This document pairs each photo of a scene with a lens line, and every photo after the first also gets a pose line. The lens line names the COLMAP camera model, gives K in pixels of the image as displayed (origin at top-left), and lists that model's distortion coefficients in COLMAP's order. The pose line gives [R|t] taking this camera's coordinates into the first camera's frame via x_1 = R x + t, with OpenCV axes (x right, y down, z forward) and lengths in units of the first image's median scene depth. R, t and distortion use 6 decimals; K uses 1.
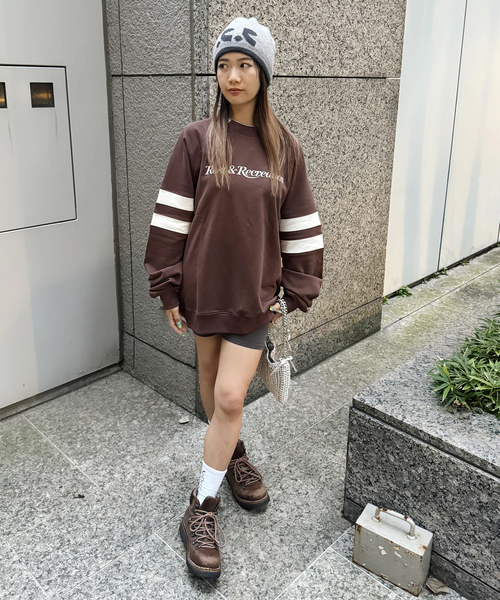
lens RADIAL K [[530.1, 0, 248.0], [0, 530.1, 230.8], [0, 0, 1]] dist [0.068325, -0.008404]
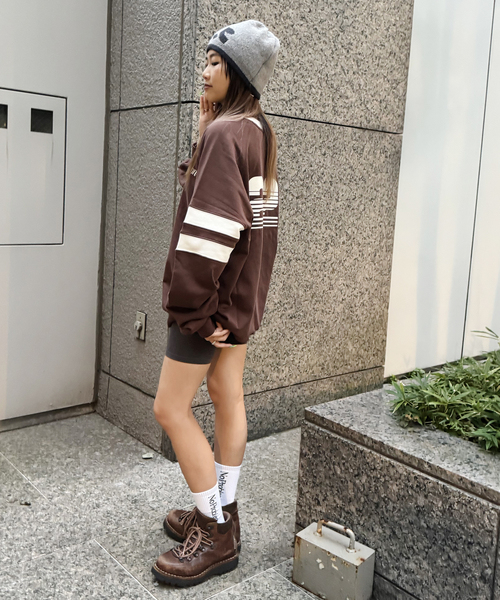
lens RADIAL K [[626.8, 0, 250.4], [0, 626.8, 280.1], [0, 0, 1]] dist [0.101856, -0.015033]
pose [[0.993825, 0.053520, -0.097197, 0.172861], [-0.068664, 0.984753, -0.159836, 0.238473], [0.087161, 0.165523, 0.982347, -0.159252]]
